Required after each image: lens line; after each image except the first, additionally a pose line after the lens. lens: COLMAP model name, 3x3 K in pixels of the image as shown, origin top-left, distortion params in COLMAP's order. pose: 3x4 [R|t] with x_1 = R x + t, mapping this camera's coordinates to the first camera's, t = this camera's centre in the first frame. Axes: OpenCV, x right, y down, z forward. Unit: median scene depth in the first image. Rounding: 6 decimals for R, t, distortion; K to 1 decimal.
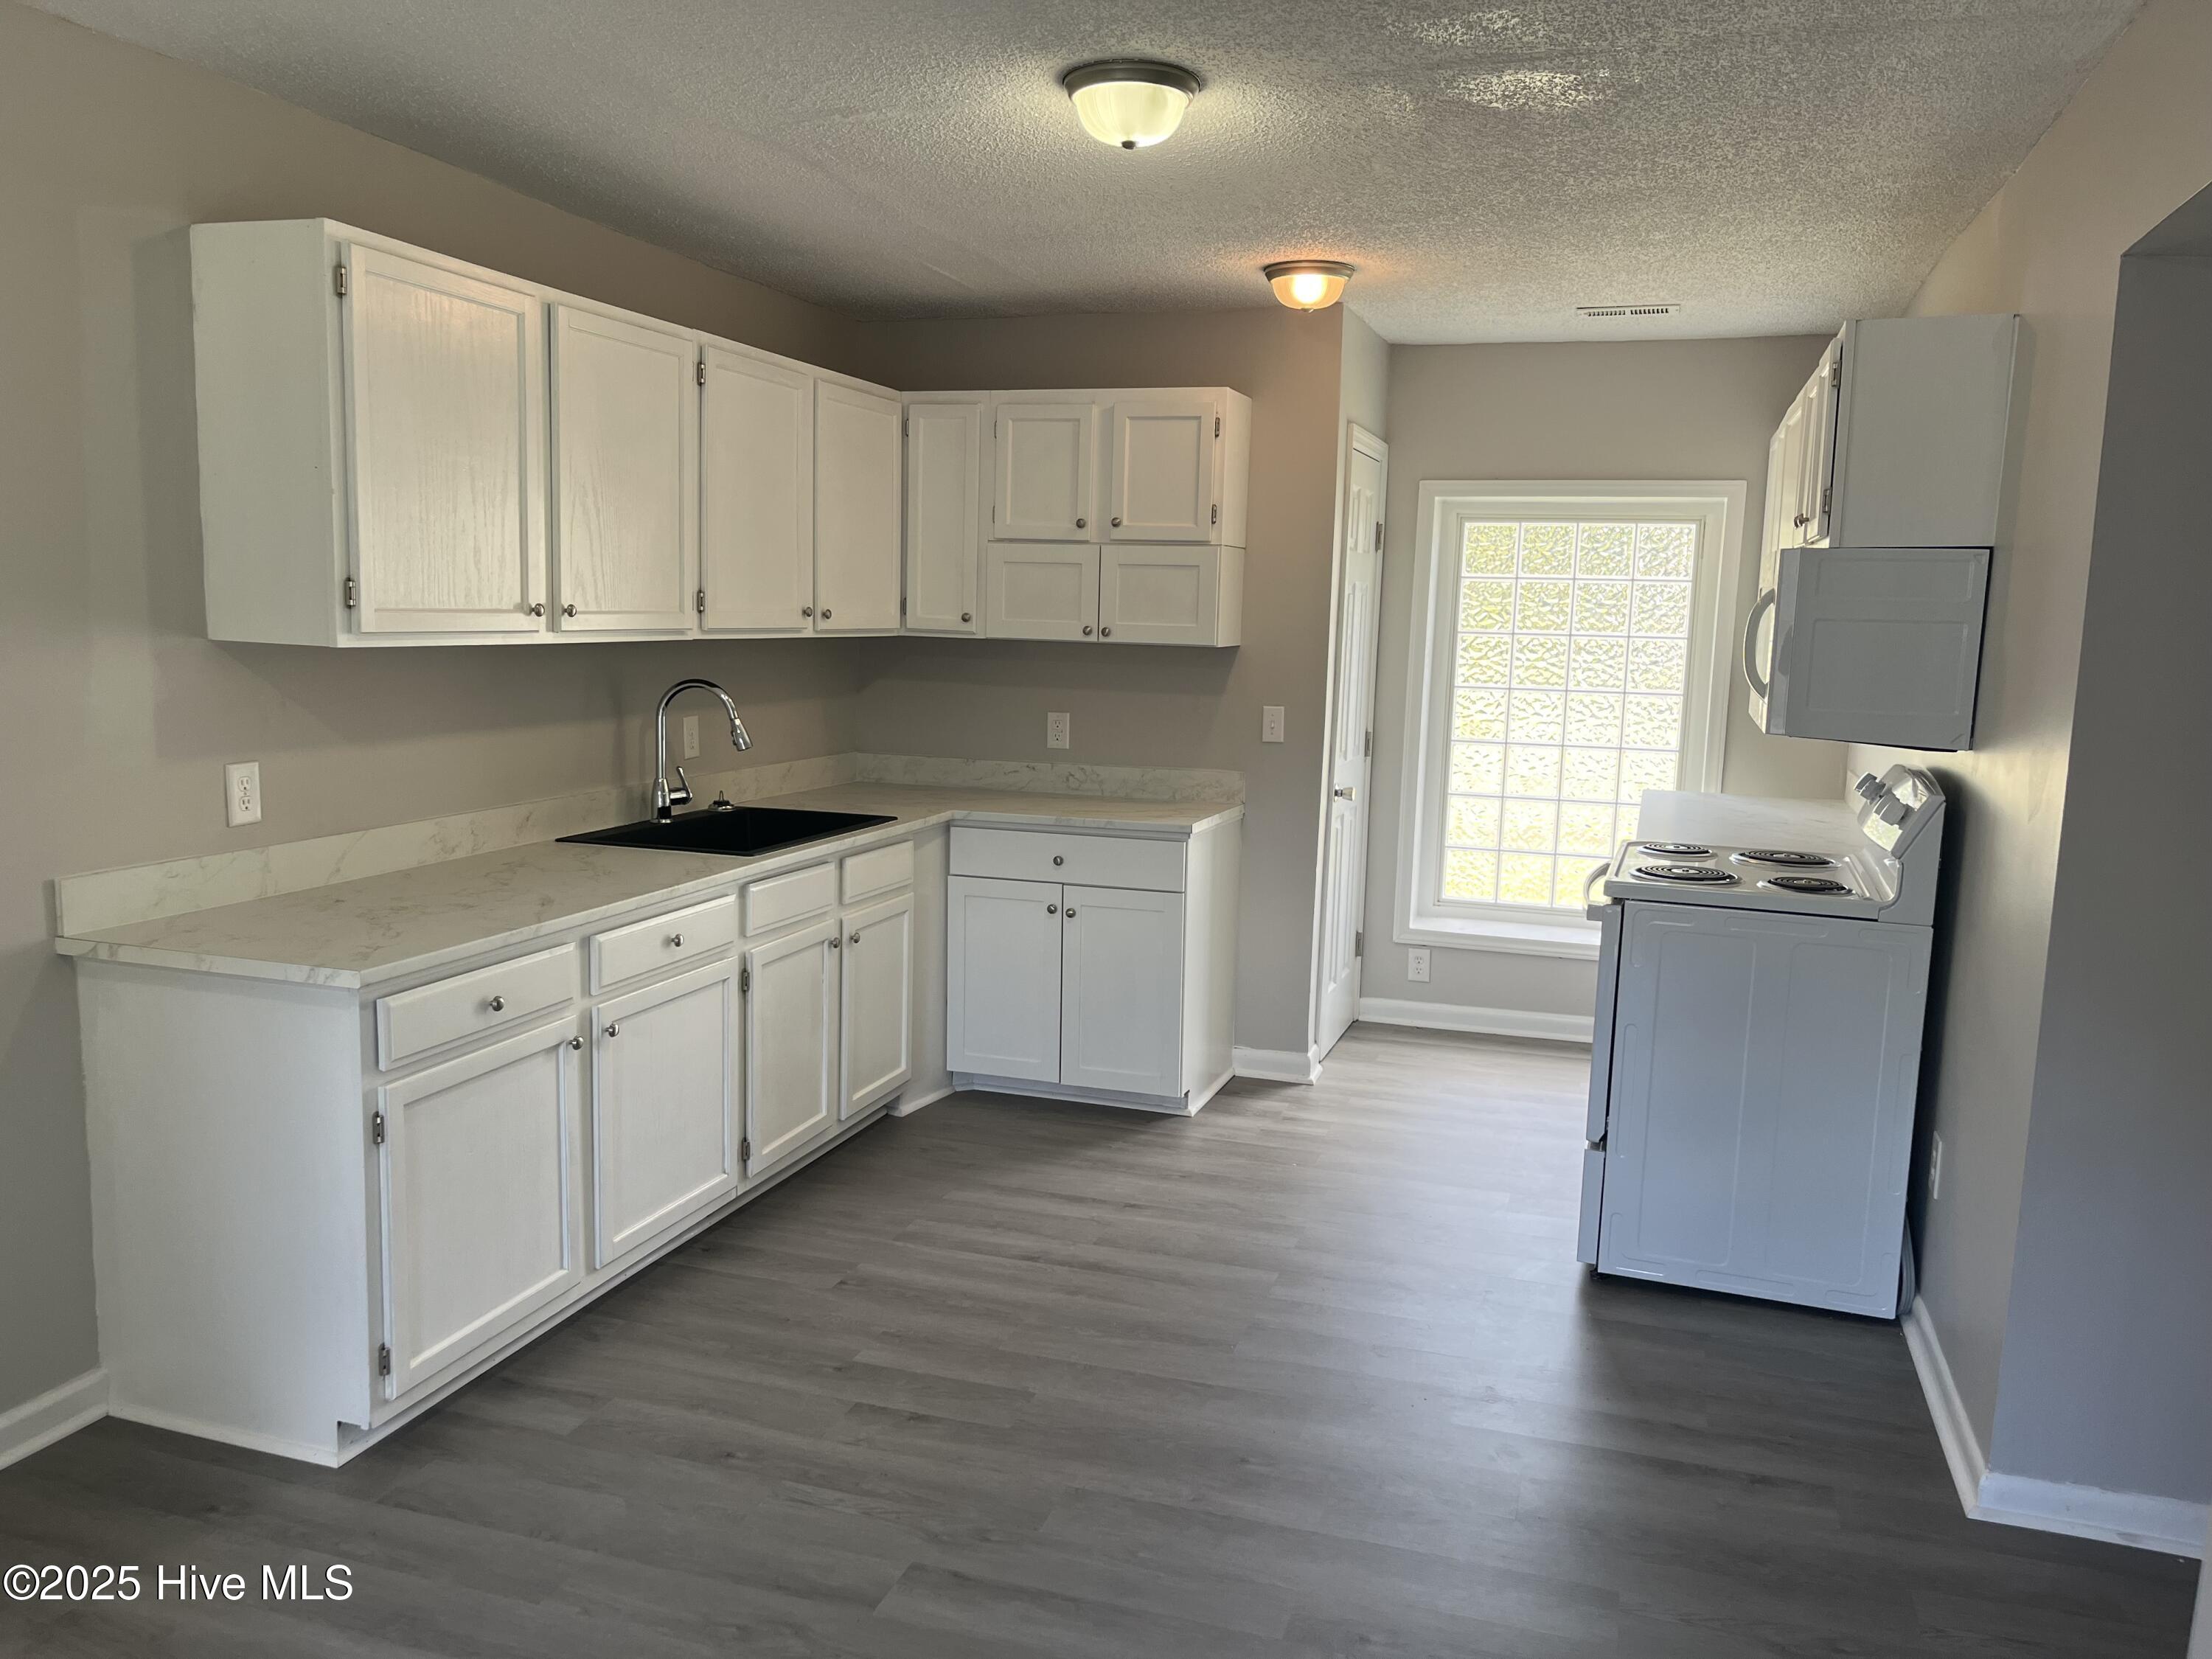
lens RADIAL K [[1670.6, 0, 1106.0], [0, 1670.6, 829.5], [0, 0, 1]] dist [0.040429, -0.003596]
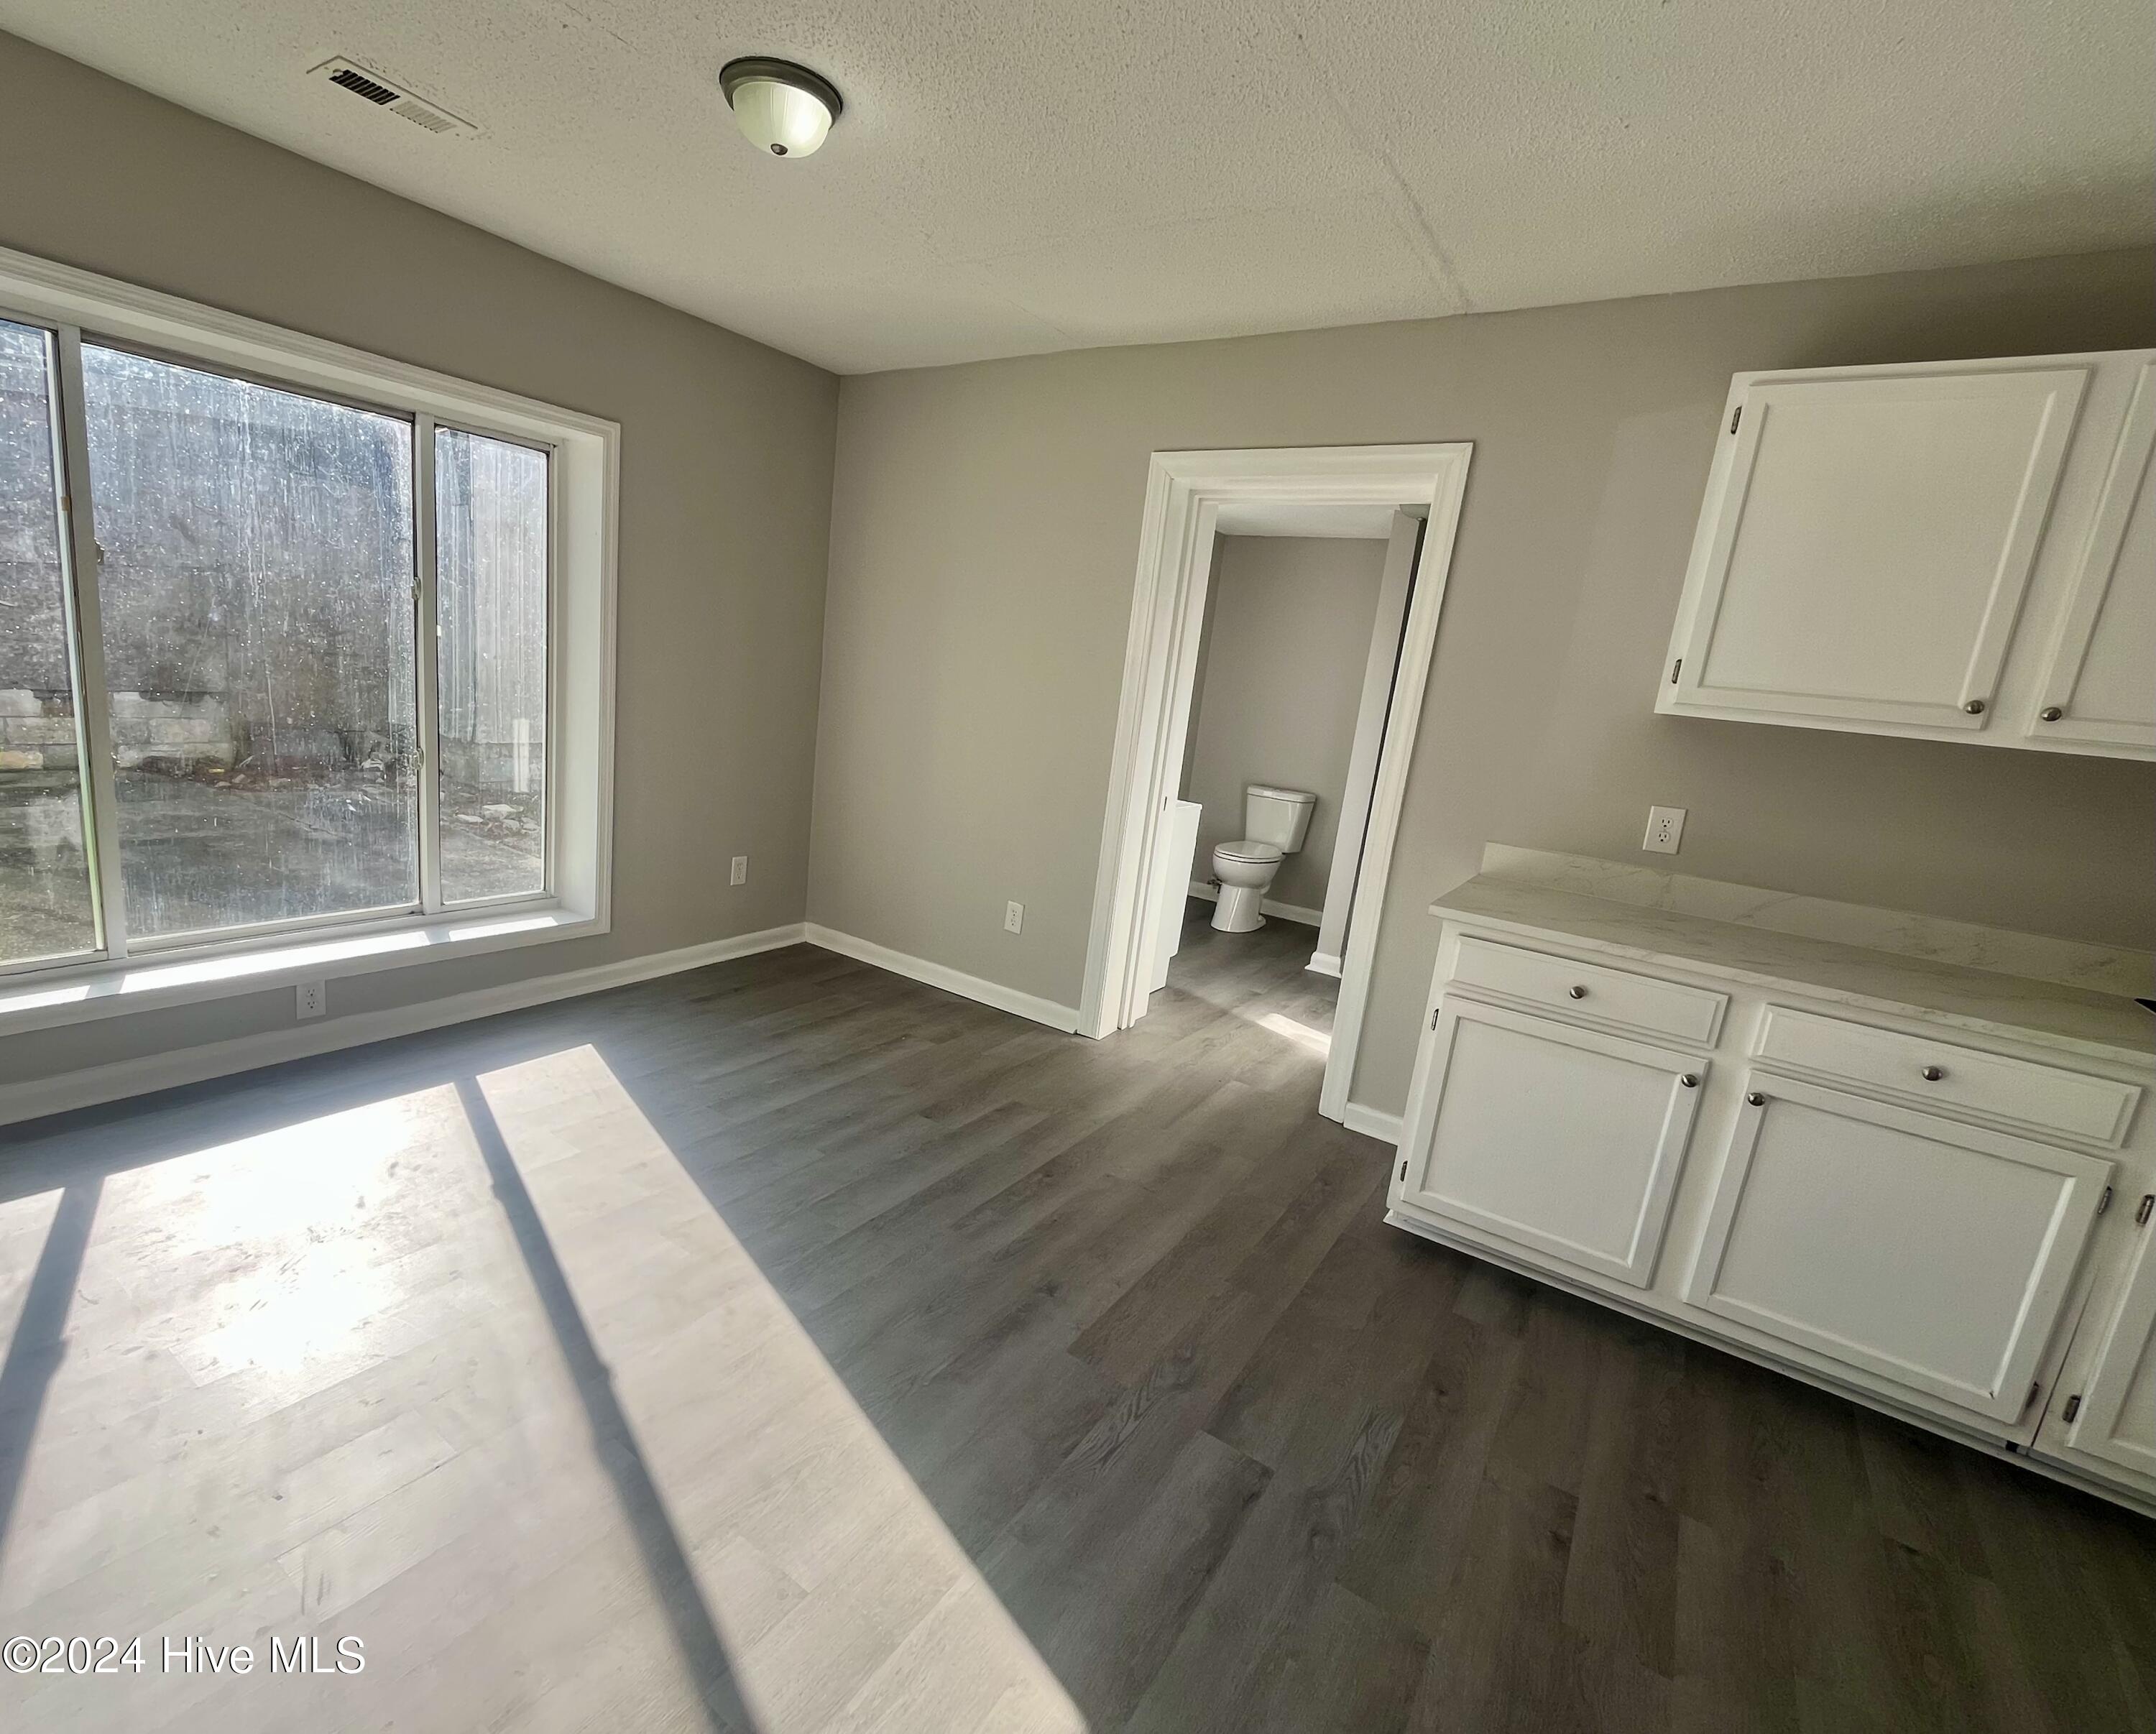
lens RADIAL K [[1030.5, 0, 1008.7], [0, 1030.5, 874.7], [0, 0, 1]] dist [0.000075, -0.000052]
pose [[-0.286064, 0.145791, -0.947054, 0.441659], [-0.243248, 0.944932, 0.218939, -0.039432], [0.926821, 0.293000, -0.234848, 0.737116]]
